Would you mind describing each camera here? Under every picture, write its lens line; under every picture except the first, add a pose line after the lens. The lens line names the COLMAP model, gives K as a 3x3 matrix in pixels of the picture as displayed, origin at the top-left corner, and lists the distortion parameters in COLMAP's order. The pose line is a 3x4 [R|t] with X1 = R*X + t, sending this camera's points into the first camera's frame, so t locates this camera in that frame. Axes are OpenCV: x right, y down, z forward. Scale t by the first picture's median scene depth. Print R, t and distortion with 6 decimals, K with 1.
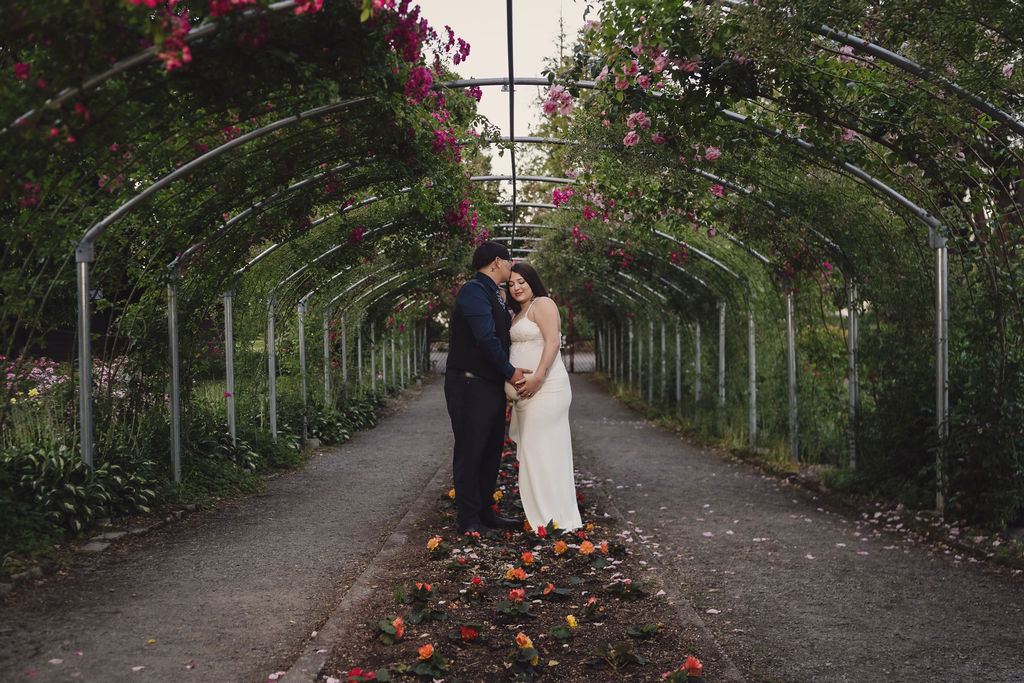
lens RADIAL K [[1059.7, 0, 499.5], [0, 1059.7, 352.7], [0, 0, 1]] dist [-0.001994, 0.000082]
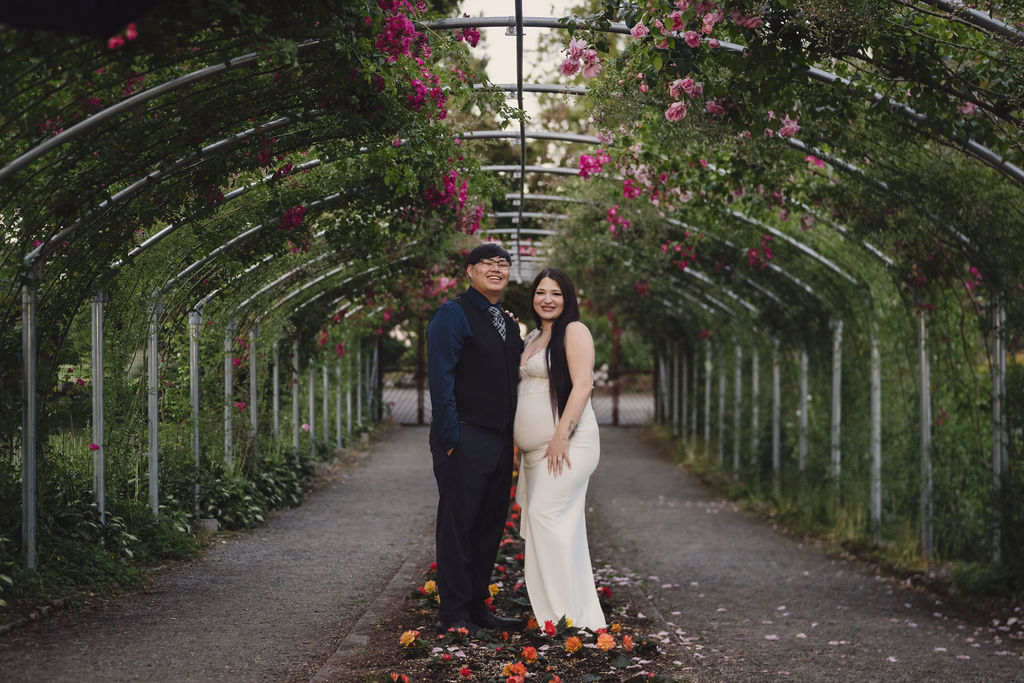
lens RADIAL K [[1766.9, 0, 512.0], [0, 1766.9, 341.5], [0, 0, 1]] dist [-0.003654, 0.021855]
pose [[0.999849, 0.015386, 0.008052, -0.000224], [-0.015152, 0.999482, -0.028379, 0.000113], [-0.008484, 0.028252, 0.999565, -0.106552]]
